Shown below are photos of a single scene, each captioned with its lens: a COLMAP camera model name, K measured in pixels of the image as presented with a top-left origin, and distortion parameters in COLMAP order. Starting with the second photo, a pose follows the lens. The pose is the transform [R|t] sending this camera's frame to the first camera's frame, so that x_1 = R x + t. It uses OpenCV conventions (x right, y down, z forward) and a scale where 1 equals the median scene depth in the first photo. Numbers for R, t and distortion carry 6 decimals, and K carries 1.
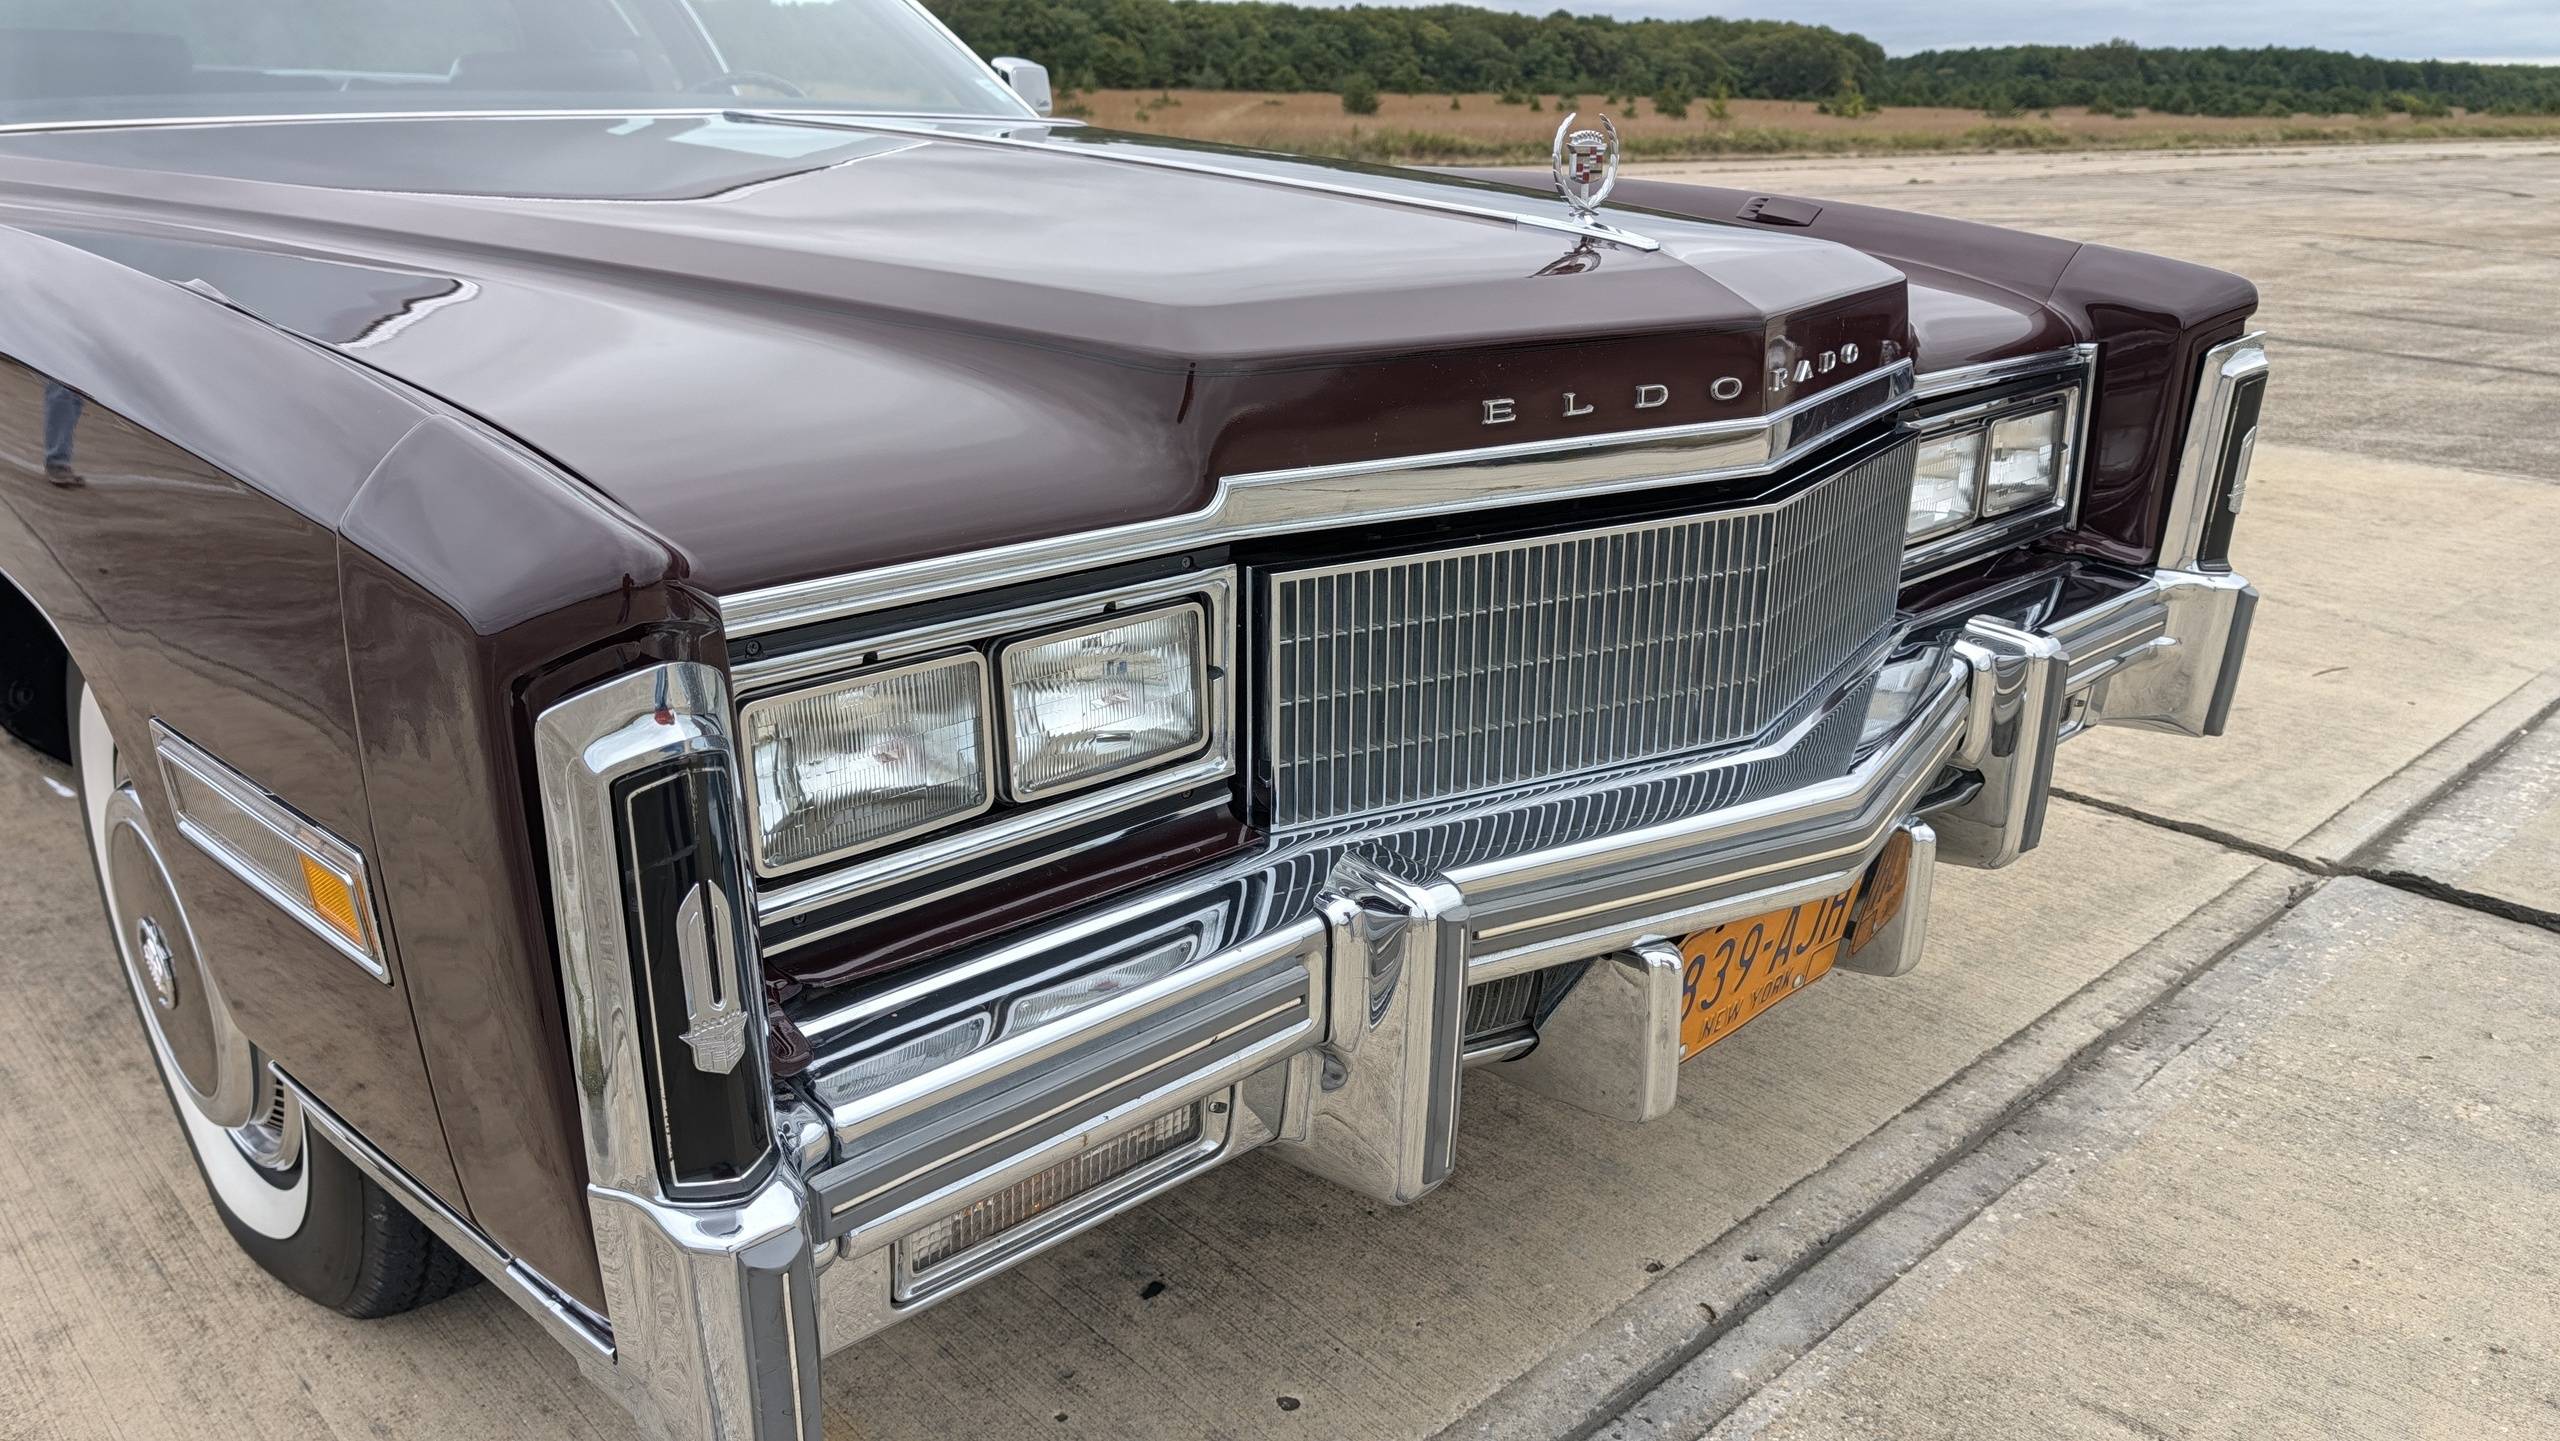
lens RADIAL K [[1876.7, 0, 1306.3], [0, 1876.7, 750.3], [0, 0, 1]] dist [0.000436, 0.002097]
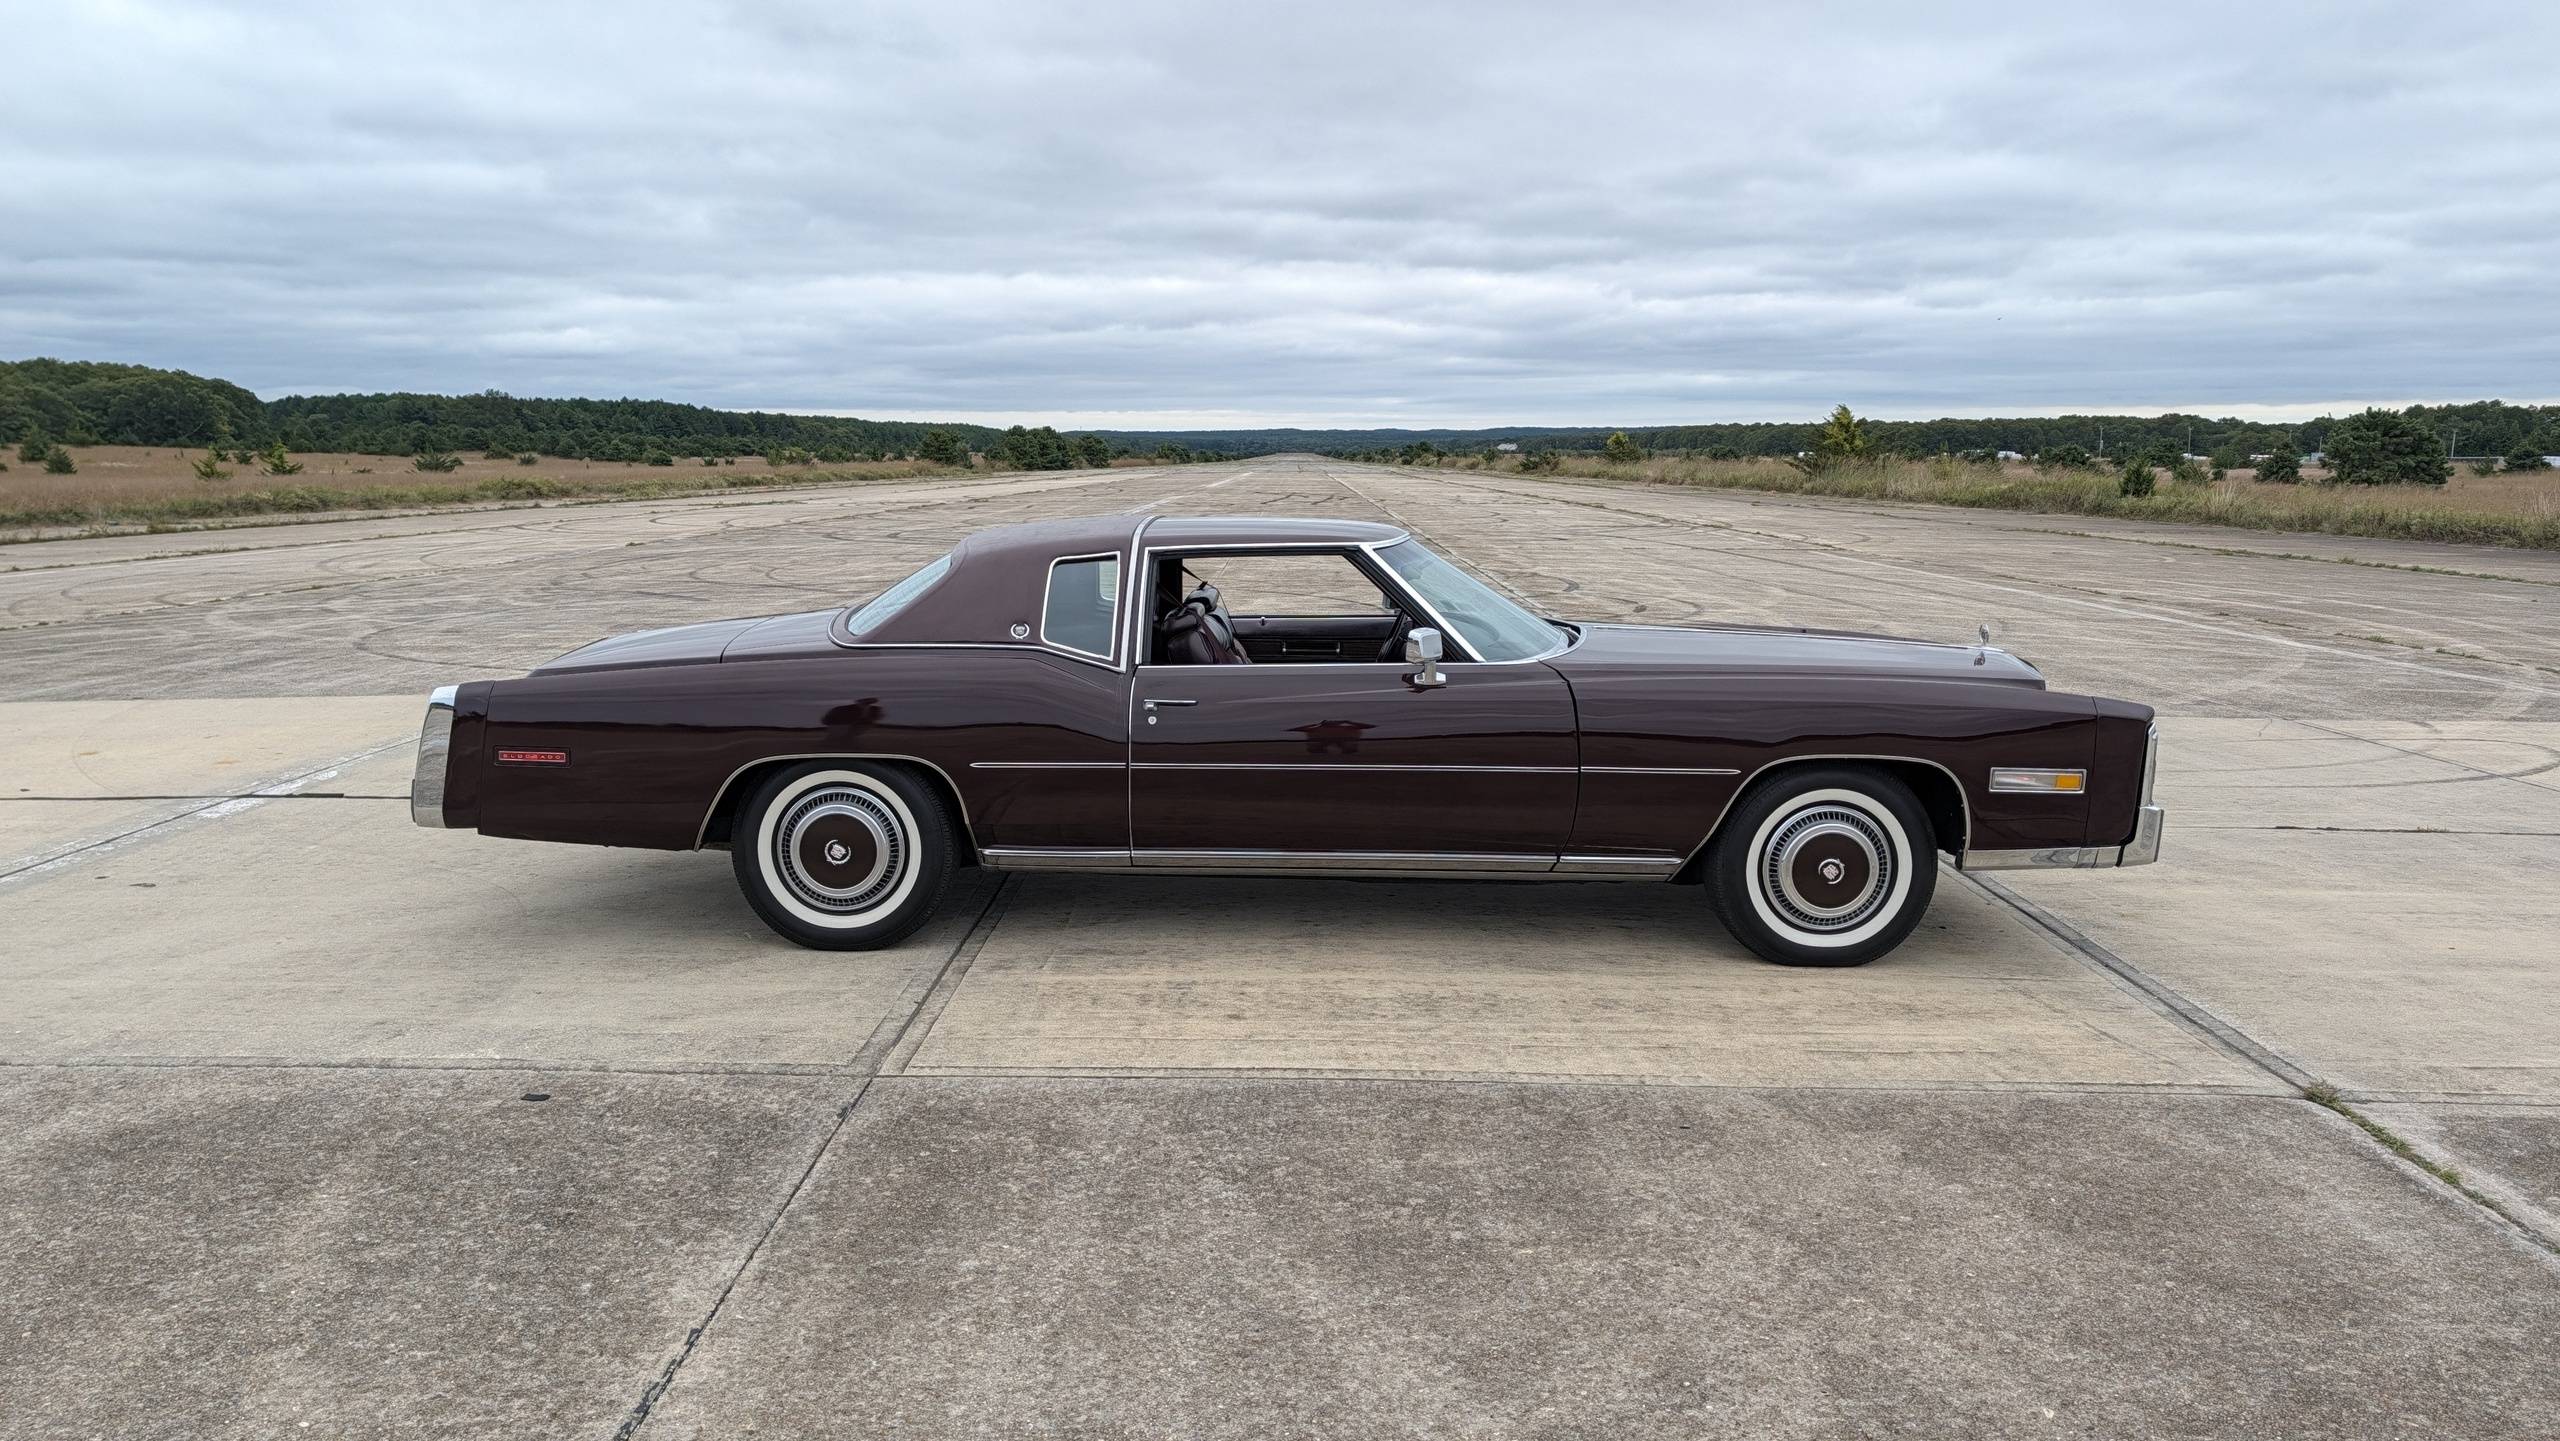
lens RADIAL K [[1851.4, 0, 1264.3], [0, 1851.4, 721.5], [0, 0, 1]] dist [0.039825, -0.043122]
pose [[0.709588, -0.106395, 0.696538, -0.105589], [0.232459, 0.968537, -0.088872, -0.002844], [-0.665167, 0.224978, 0.711995, -0.024794]]
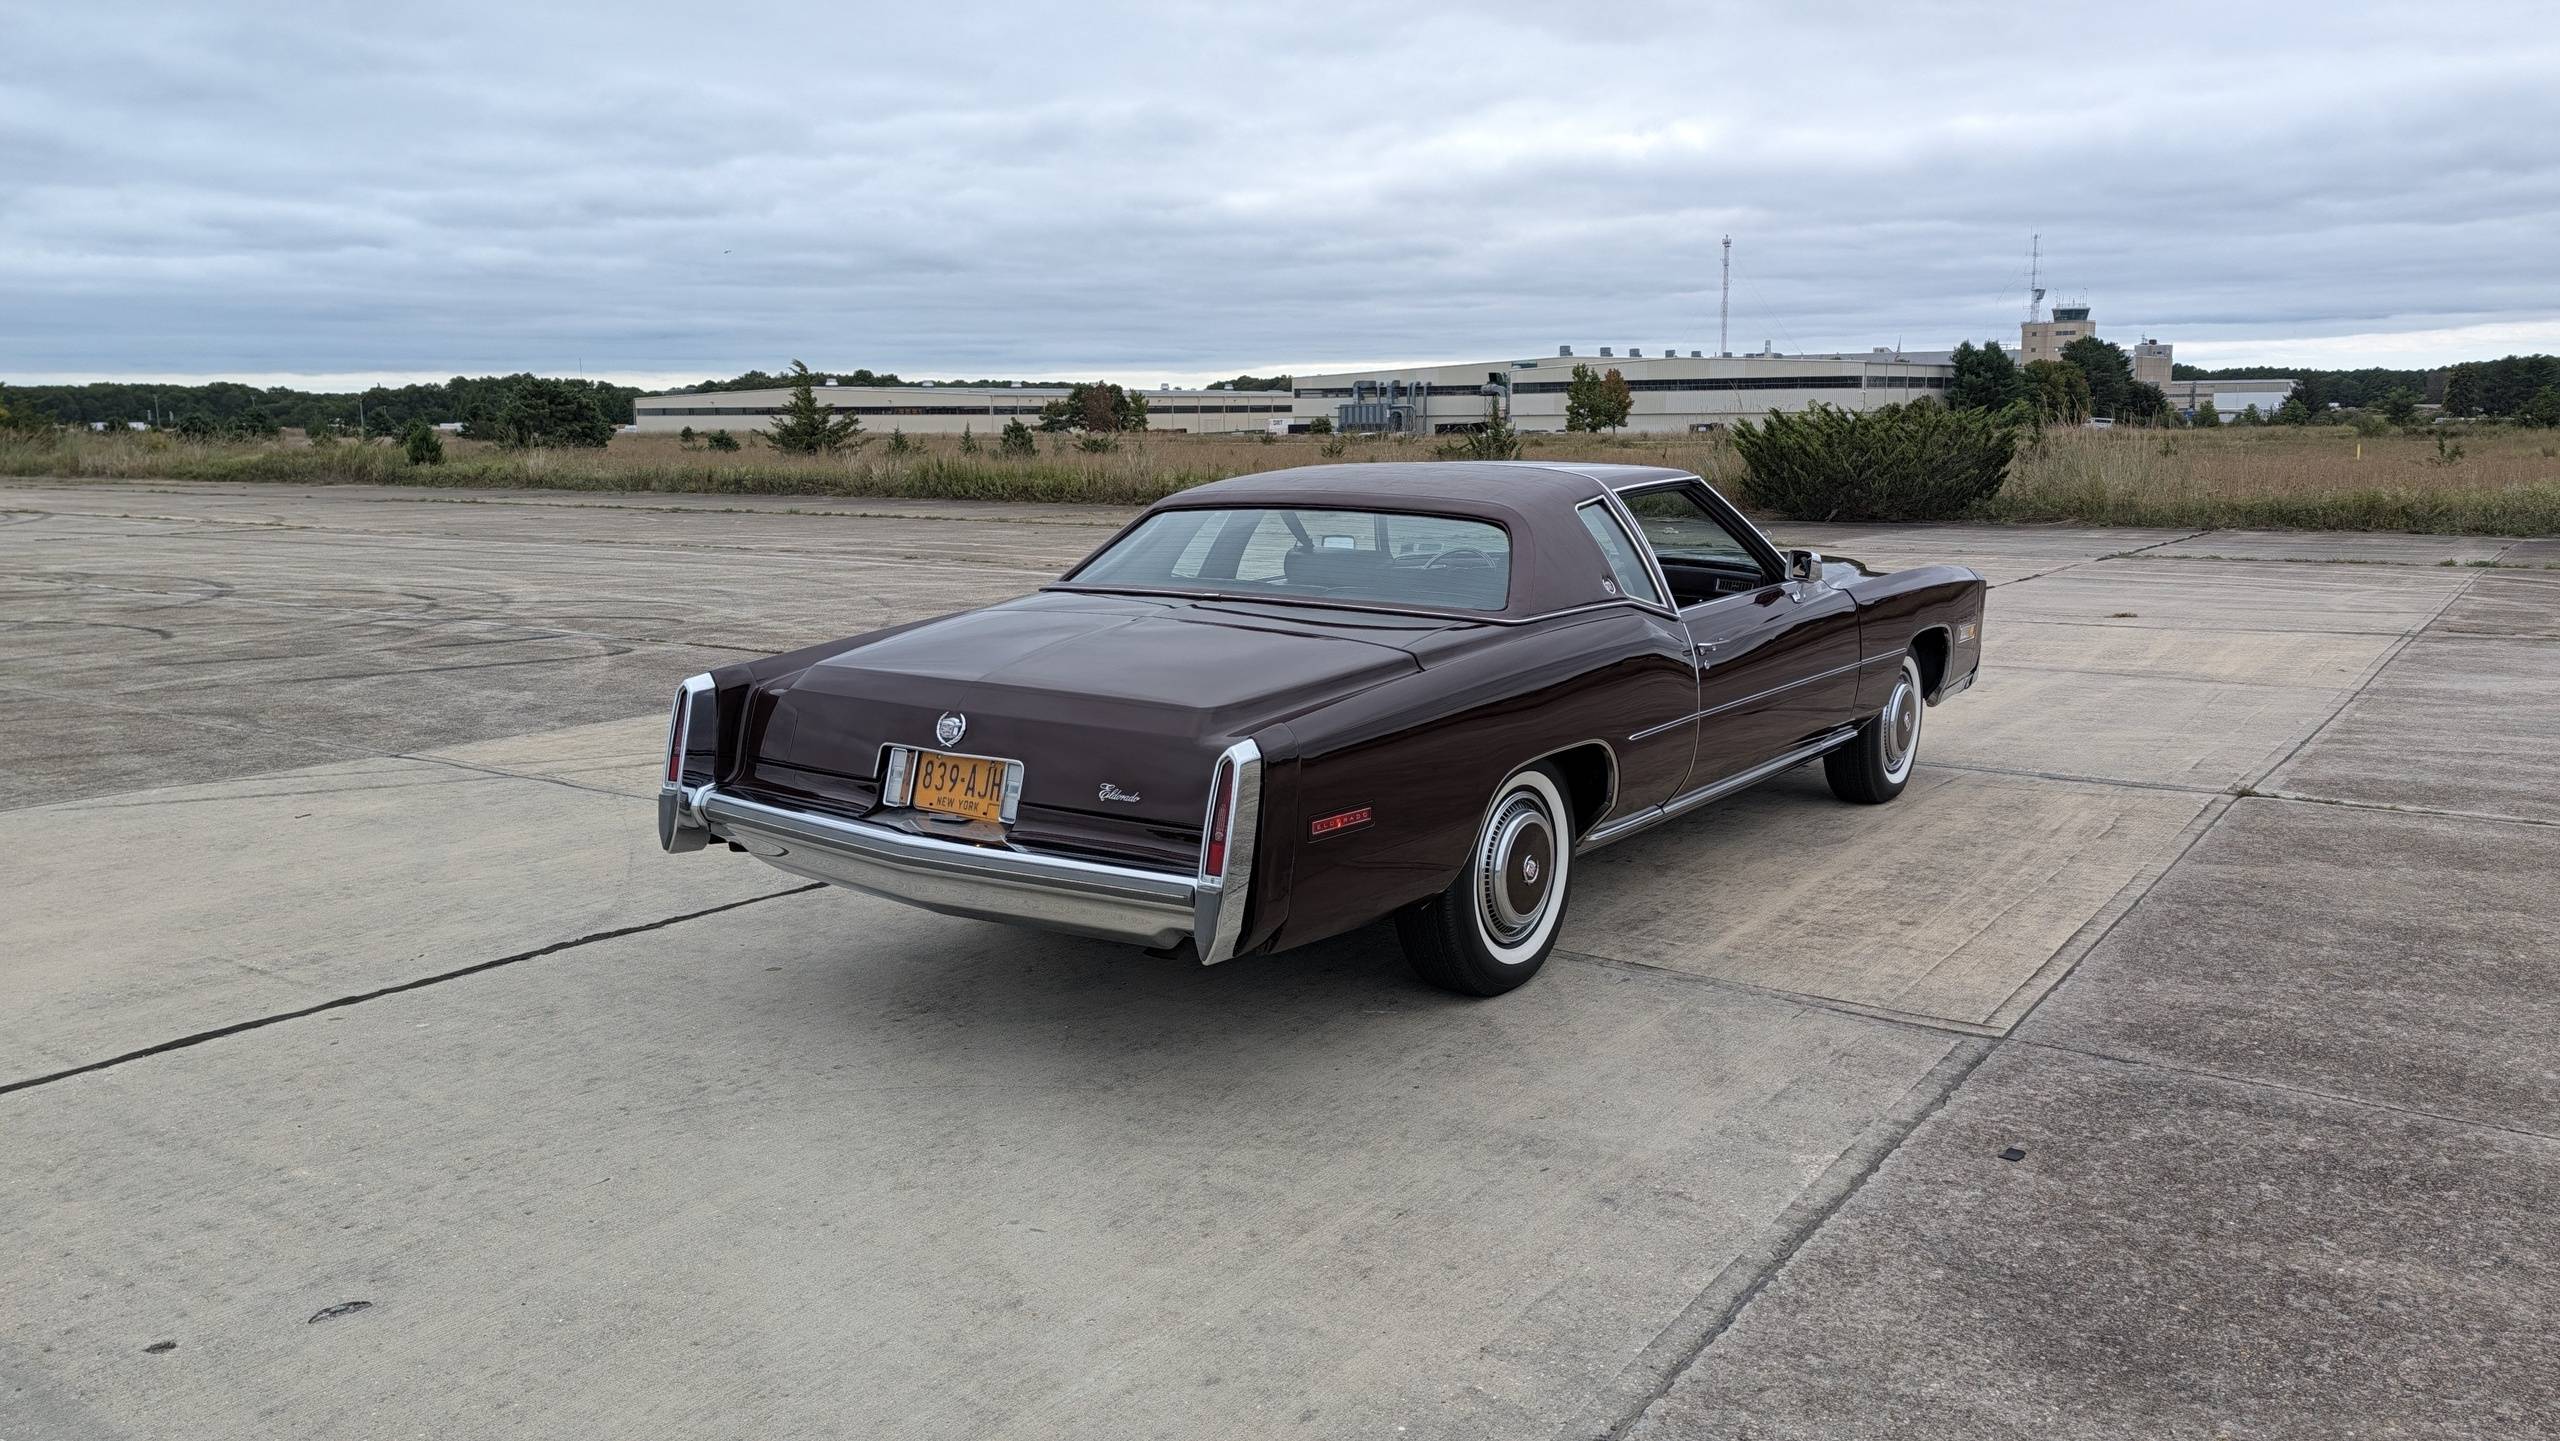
lens RADIAL K [[1861.6, 0, 1307.7], [0, 1861.6, 748.4], [0, 0, 1]] dist [0.036004, -0.044703]
pose [[-0.189600, -0.177069, 0.965763, -0.130011], [0.326733, 0.916169, 0.232121, -0.037453], [-0.925903, 0.359557, -0.115852, 0.079369]]
